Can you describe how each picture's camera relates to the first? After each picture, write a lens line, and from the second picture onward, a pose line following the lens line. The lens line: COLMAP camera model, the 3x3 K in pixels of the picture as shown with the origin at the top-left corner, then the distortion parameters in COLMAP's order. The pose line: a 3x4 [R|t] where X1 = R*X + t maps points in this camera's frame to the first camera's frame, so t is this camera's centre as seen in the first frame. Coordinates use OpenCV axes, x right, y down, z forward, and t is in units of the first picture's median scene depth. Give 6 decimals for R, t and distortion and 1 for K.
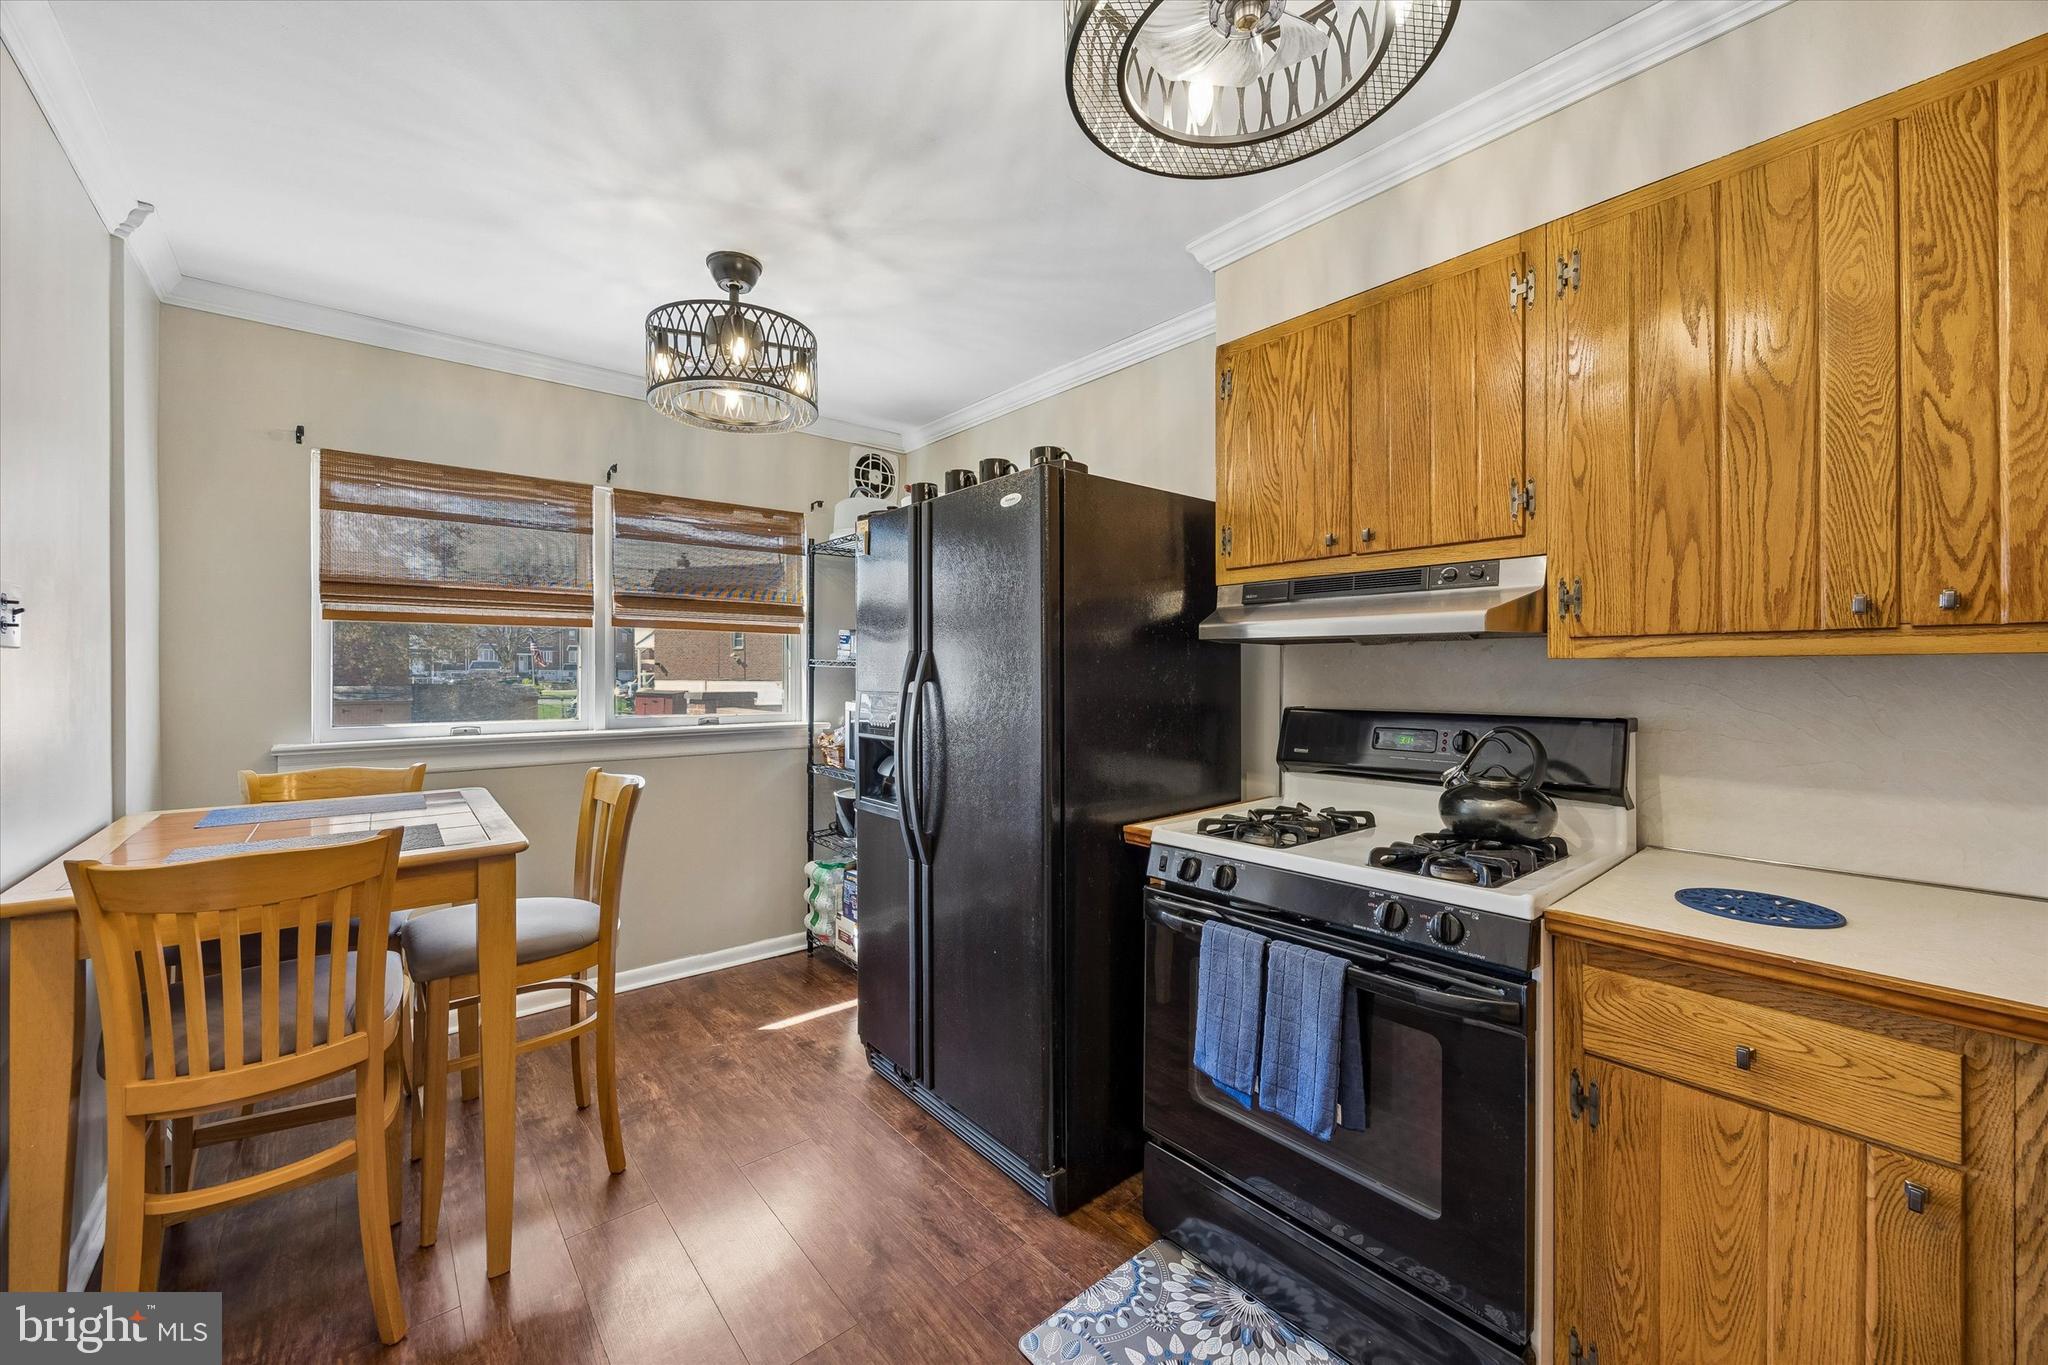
lens RADIAL K [[780.3, 0, 1010.9], [0, 780.3, 676.3], [0, 0, 1]] dist [-0.001336, -0.000383]
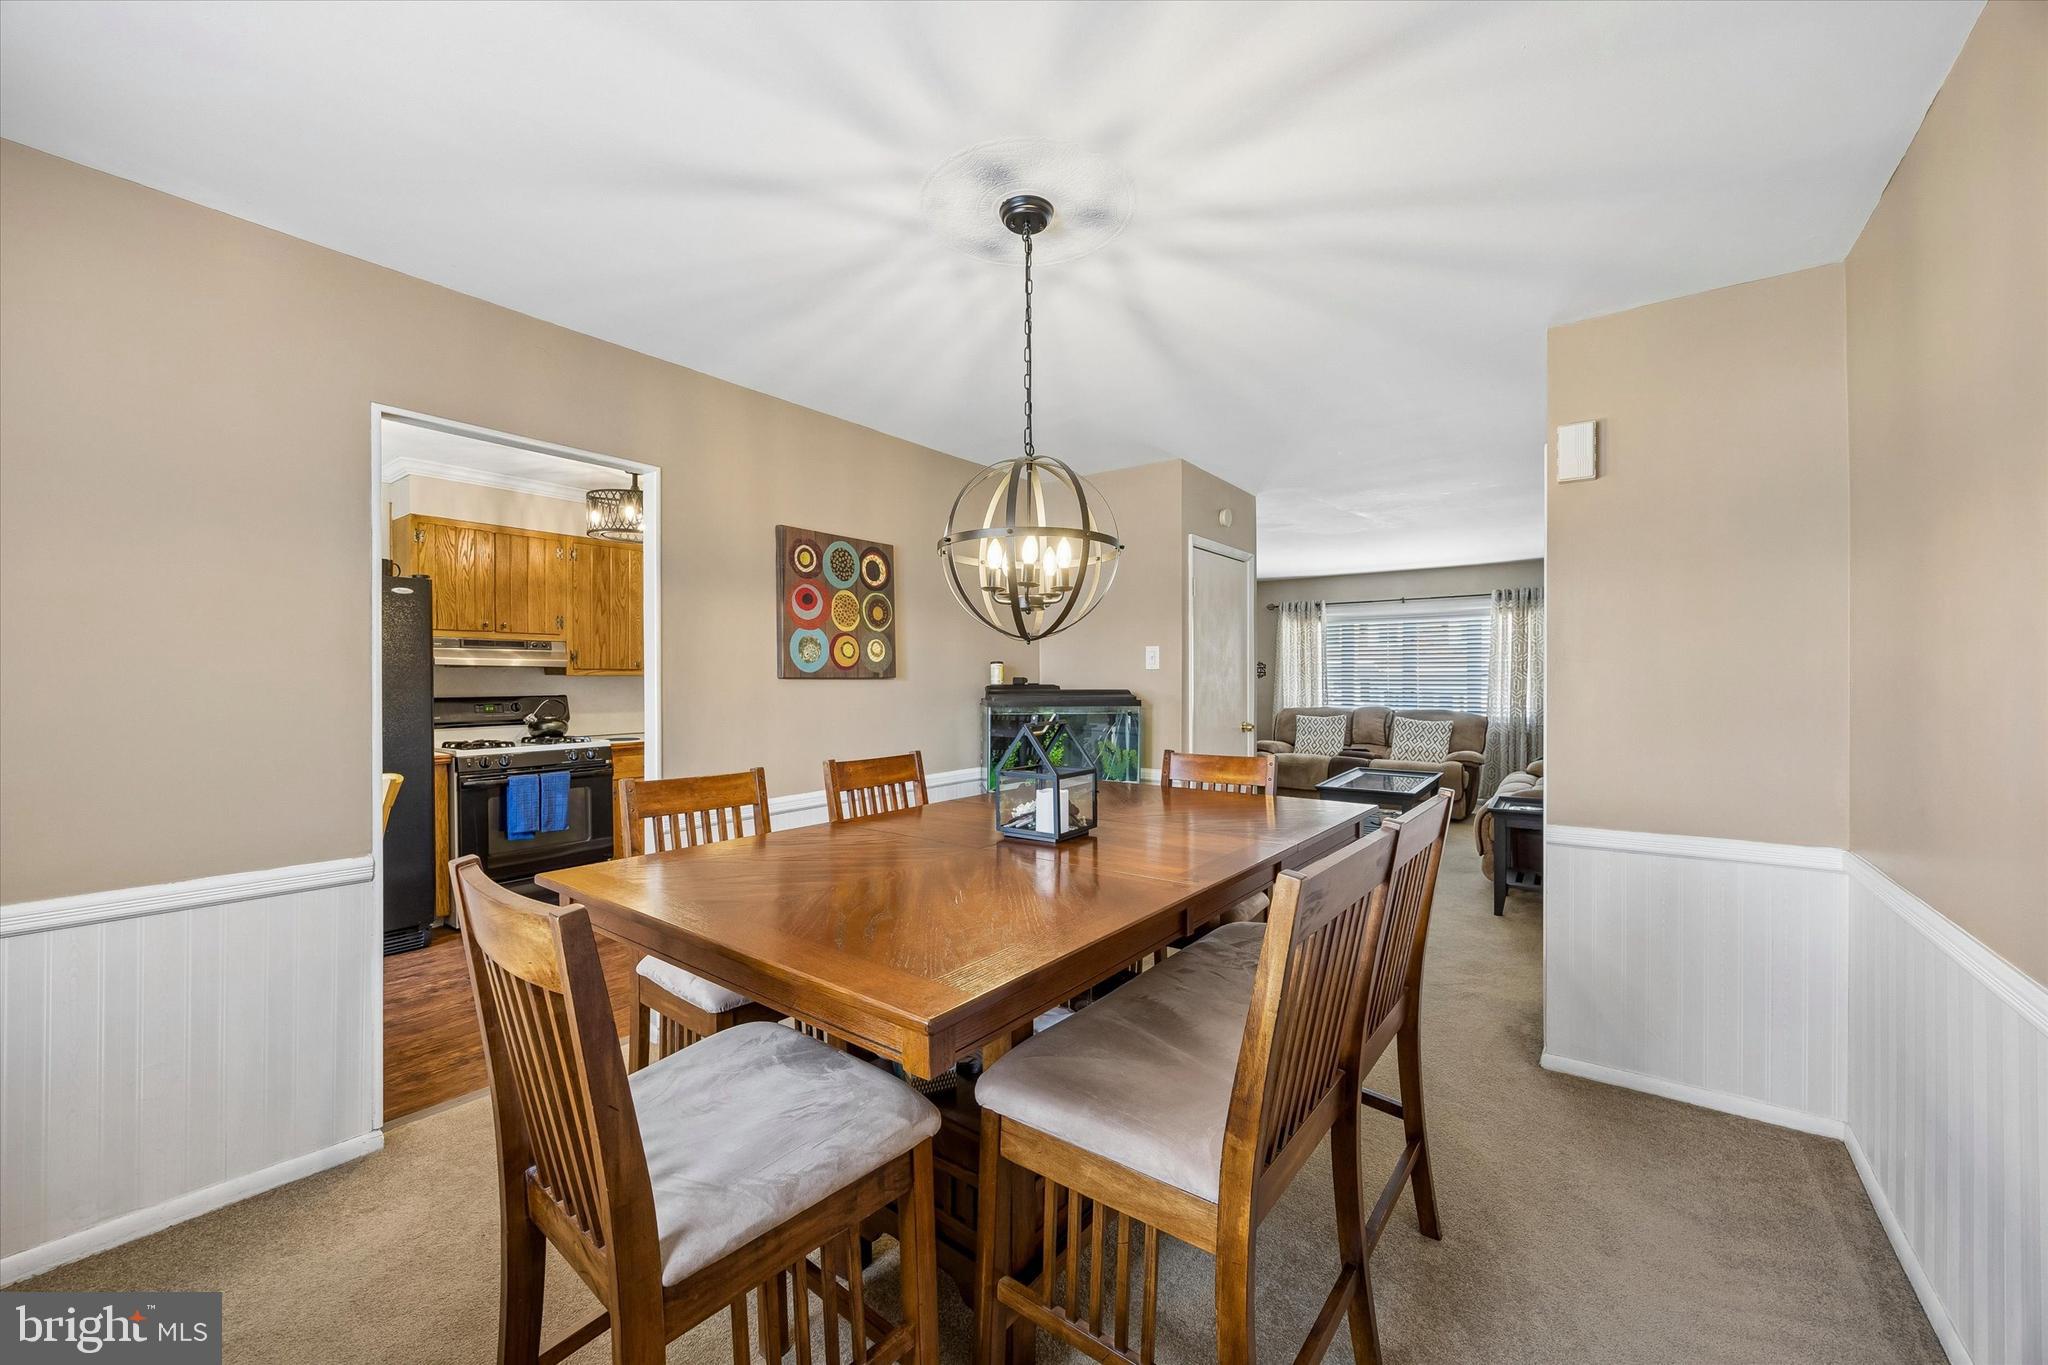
lens RADIAL K [[780.0, 0, 1020.2], [0, 780.0, 683.8], [0, 0, 1]] dist [-0.001300, -0.000095]
pose [[-0.220182, -0.004322, 0.975449, -2.640391], [0.006450, 0.999962, 0.005887, 0.003510], [-0.975438, 0.007588, -0.220146, -0.075411]]
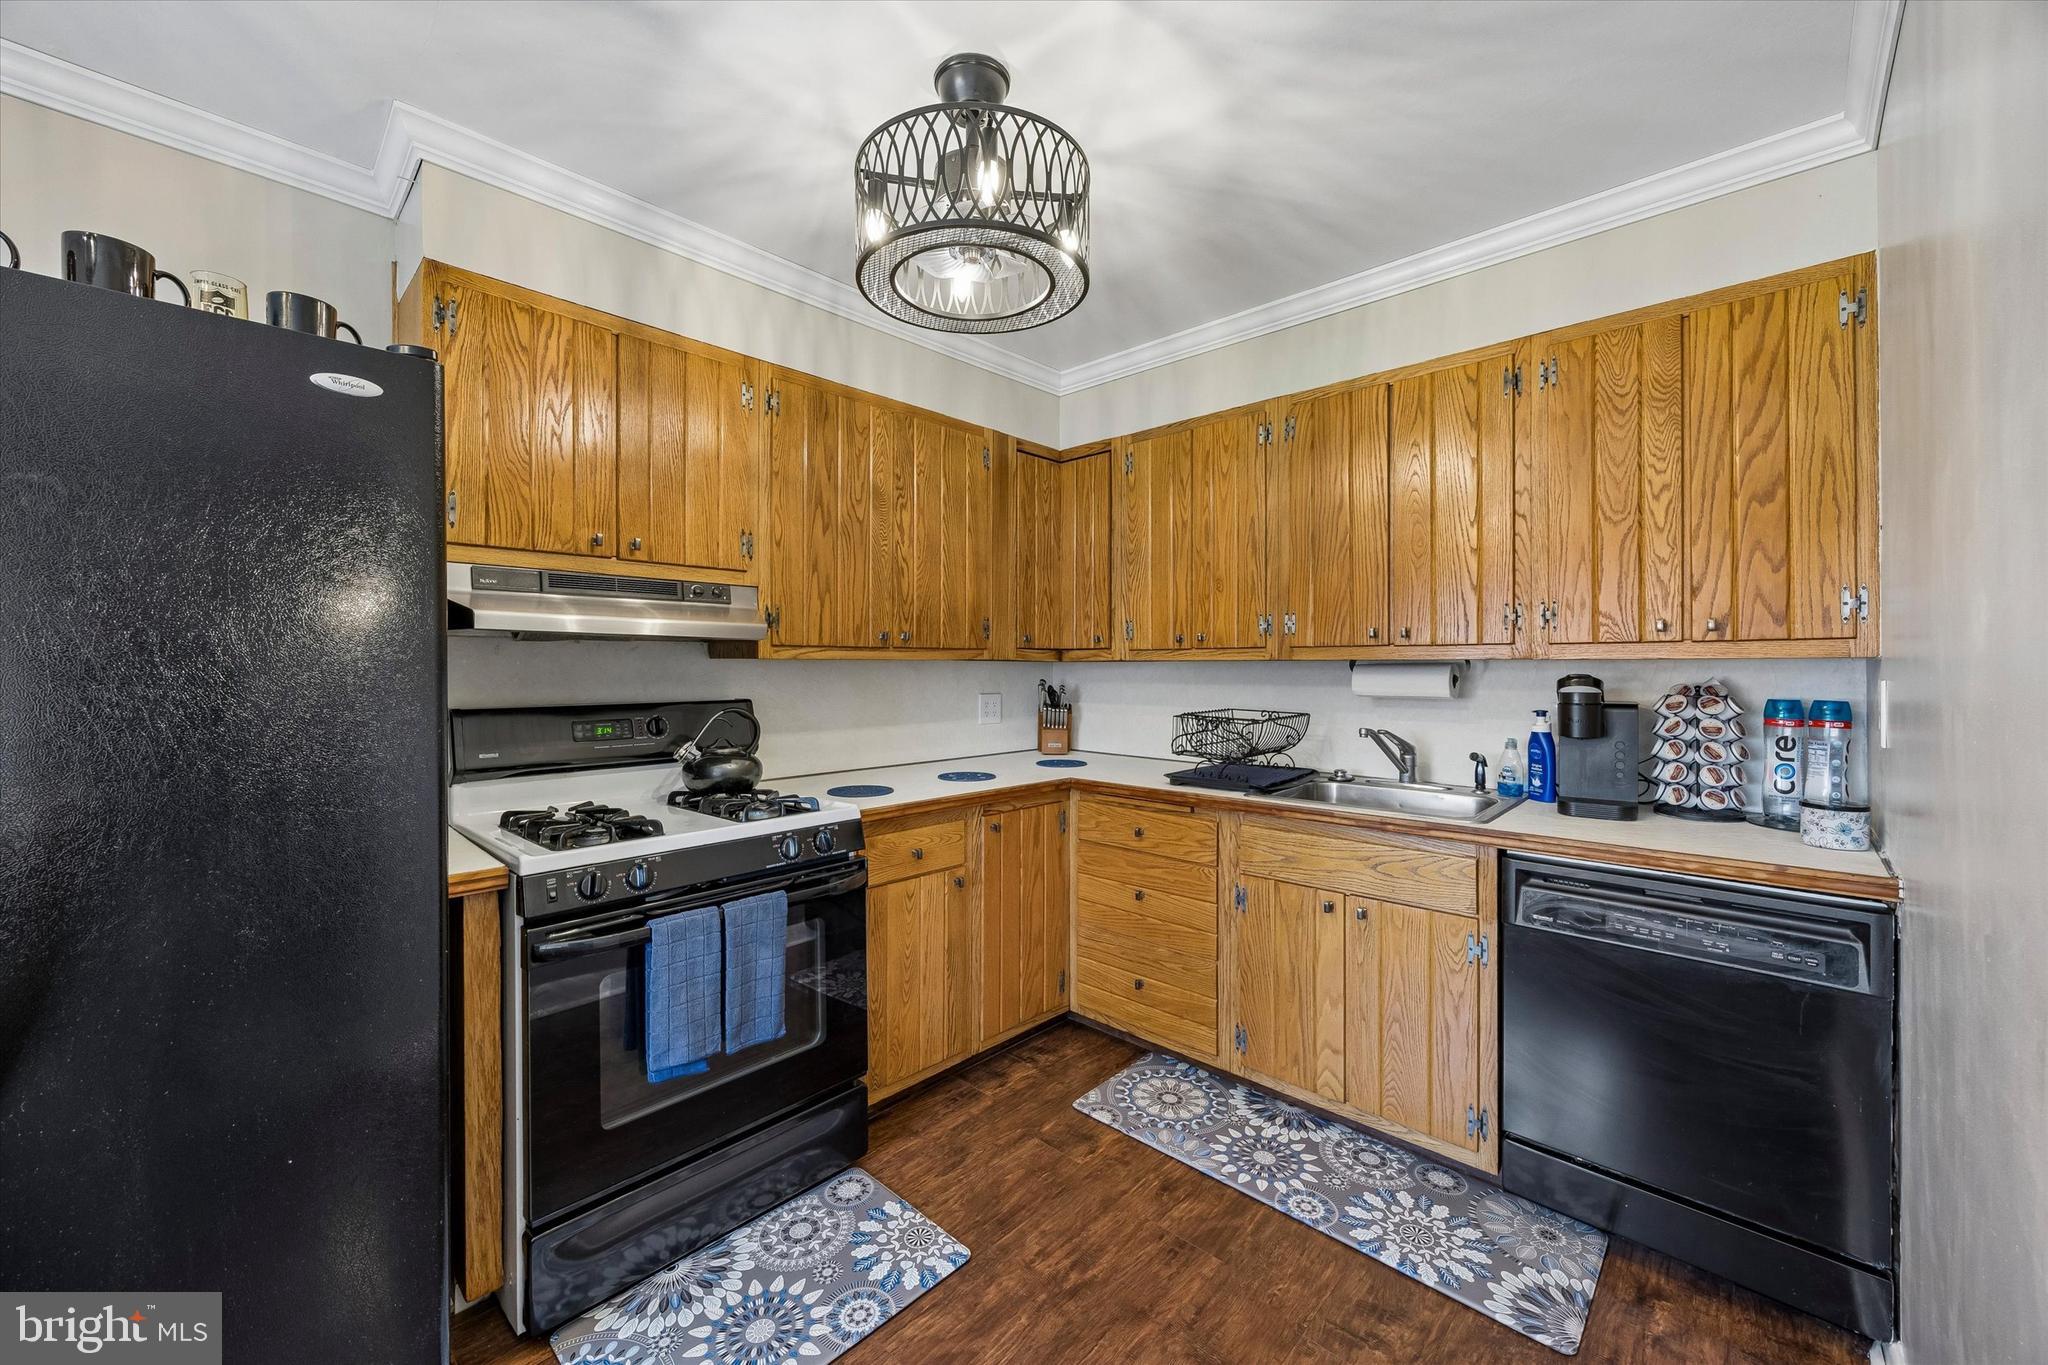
lens RADIAL K [[785.2, 0, 1020.6], [0, 785.2, 668.6], [0, 0, 1]] dist [-0.000753, 0.000223]
pose [[-0.113068, -0.002504, 0.993584, -0.794740], [0.003190, 0.999991, 0.002883, -0.007123], [-0.993582, 0.003496, -0.113059, 0.654591]]
